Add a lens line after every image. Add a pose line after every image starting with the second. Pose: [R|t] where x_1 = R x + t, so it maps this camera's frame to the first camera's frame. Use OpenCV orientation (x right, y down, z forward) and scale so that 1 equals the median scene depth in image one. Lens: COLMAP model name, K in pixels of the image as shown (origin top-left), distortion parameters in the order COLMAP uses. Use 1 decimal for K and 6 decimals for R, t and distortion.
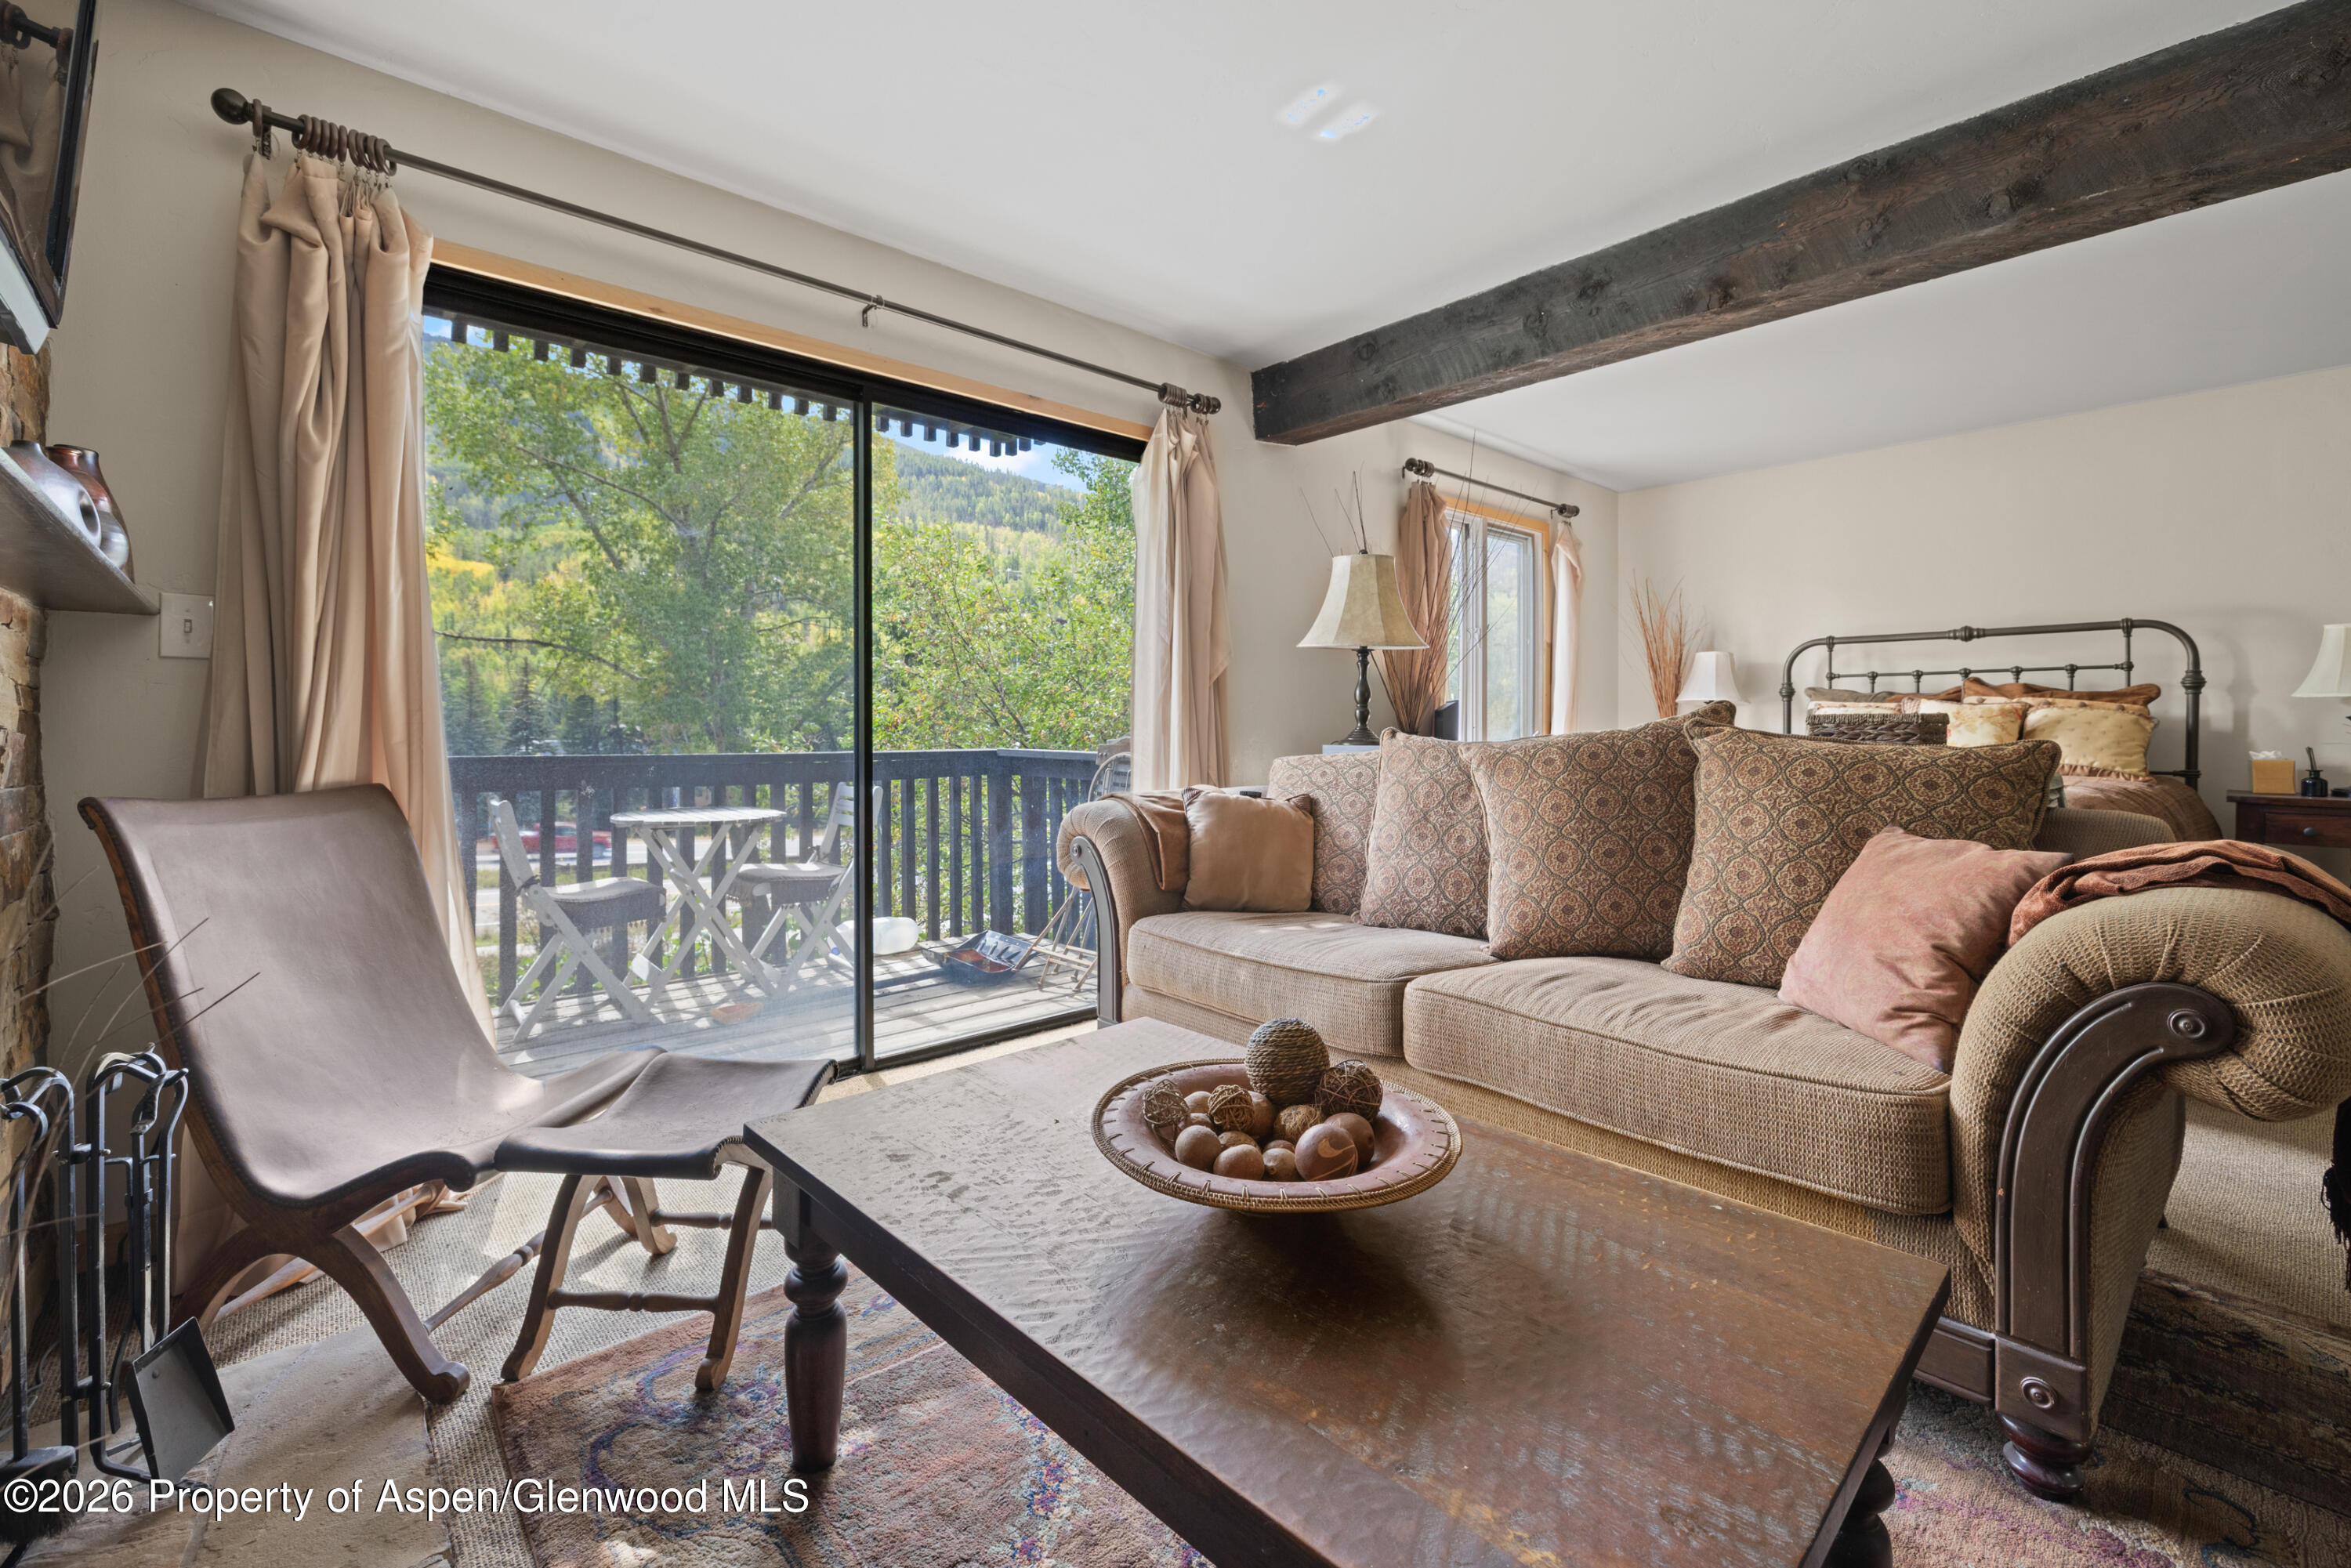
lens RADIAL K [[1018.1, 0, 1168.2], [0, 1018.1, 729.0], [0, 0, 1]] dist [-0.004733, 0.001039]
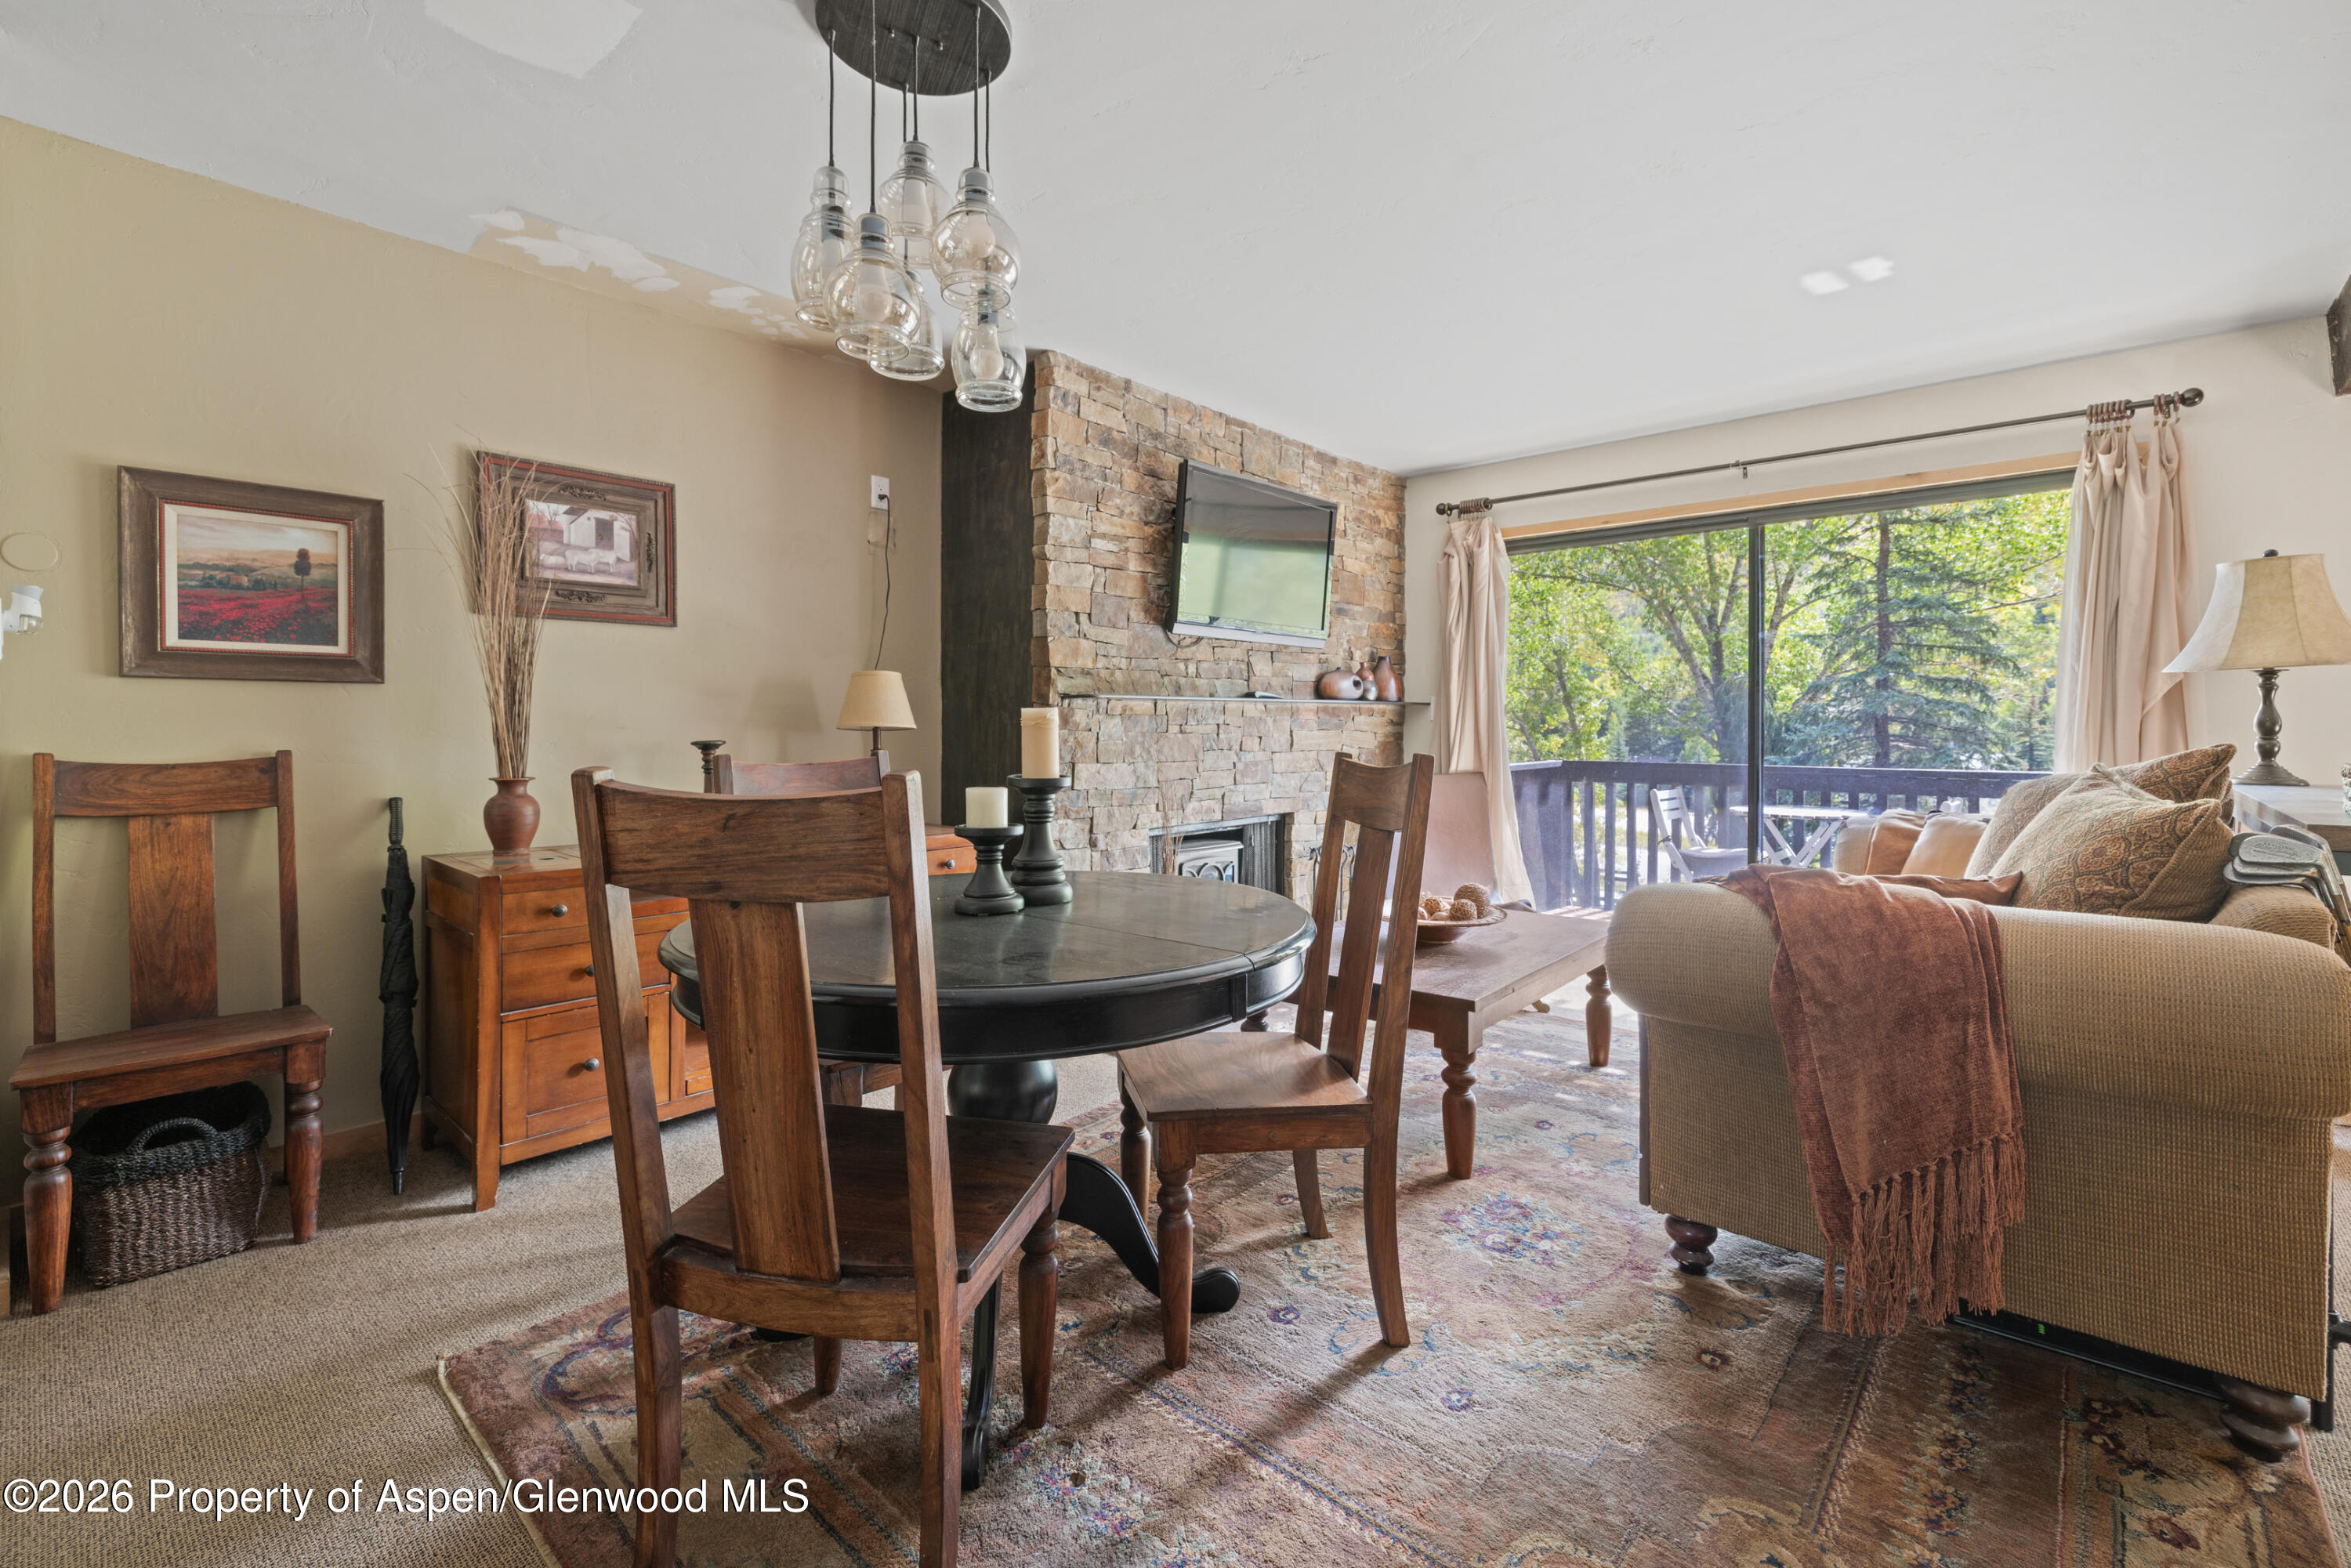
lens RADIAL K [[1018.1, 0, 1178.4], [0, 1018.1, 739.0], [0, 0, 1]] dist [-0.004733, 0.001039]
pose [[0.108184, 0.010308, -0.994077, 0.785360], [-0.002763, 0.999945, 0.010068, -0.024037], [0.994127, 0.001658, 0.108206, 0.021705]]
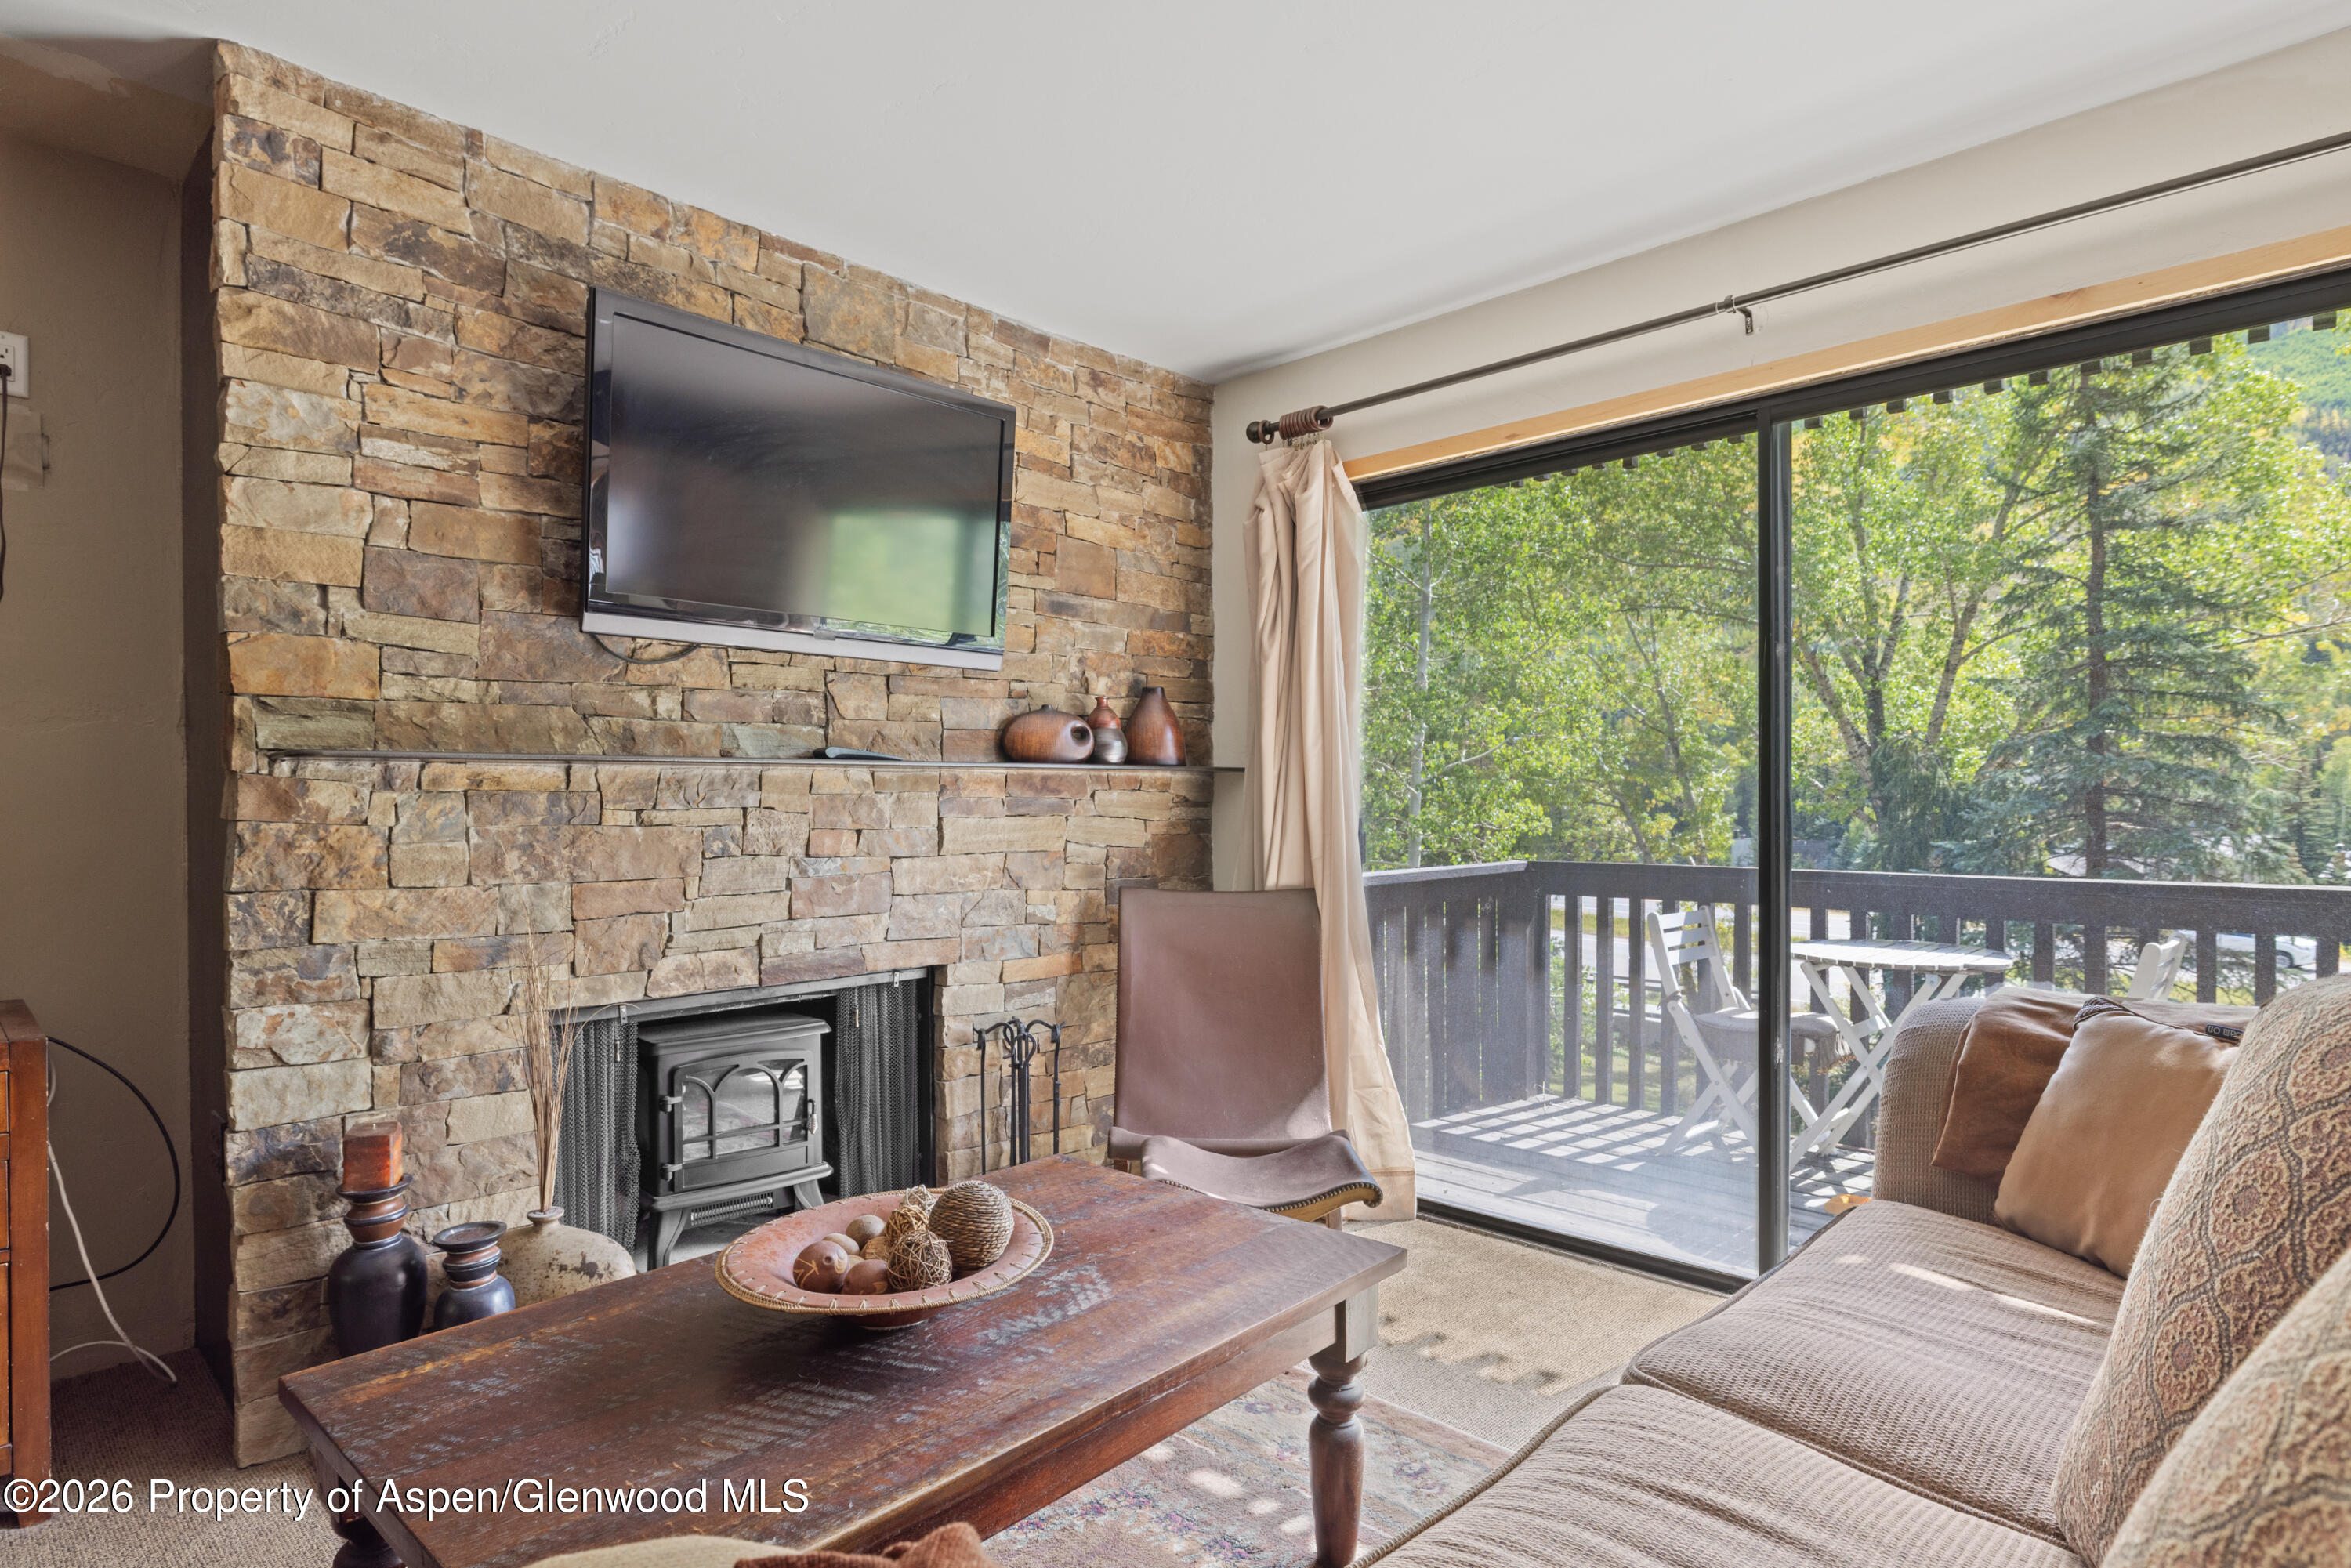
lens RADIAL K [[1237.0, 0, 1184.2], [0, 1237.0, 820.7], [0, 0, 1]] dist [-0.004660, -0.000606]
pose [[0.071404, 0.011300, -0.997383, 0.441569], [0.001256, 0.999934, 0.011419, -0.029390], [0.997447, -0.002068, 0.071385, 0.371553]]
